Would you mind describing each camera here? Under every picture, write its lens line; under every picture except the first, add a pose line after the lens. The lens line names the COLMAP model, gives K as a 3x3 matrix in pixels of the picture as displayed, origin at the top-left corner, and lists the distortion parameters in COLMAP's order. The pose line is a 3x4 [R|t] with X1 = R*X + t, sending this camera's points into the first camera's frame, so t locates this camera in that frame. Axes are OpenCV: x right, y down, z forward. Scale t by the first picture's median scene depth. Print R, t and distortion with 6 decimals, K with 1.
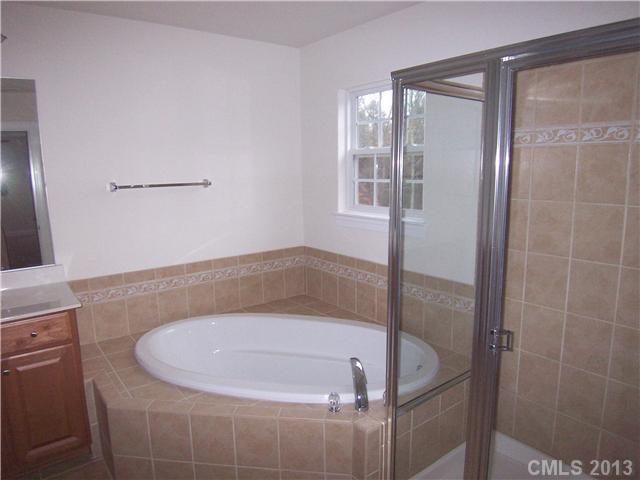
lens RADIAL K [[438.1, 0, 320.5], [0, 438.1, 241.2], [0, 0, 1]] dist [-0.008991, -0.066530]
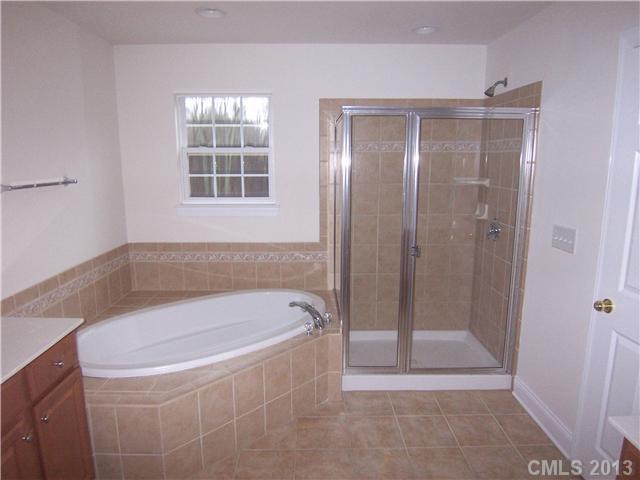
lens RADIAL K [[438.1, 0, 320.5], [0, 438.1, 241.2], [0, 0, 1]] dist [-0.008991, -0.066530]
pose [[0.589640, -0.132121, 0.796787, -0.688876], [0.129524, 0.989230, 0.068180, -0.004891], [-0.797213, 0.063001, 0.600402, 0.061147]]
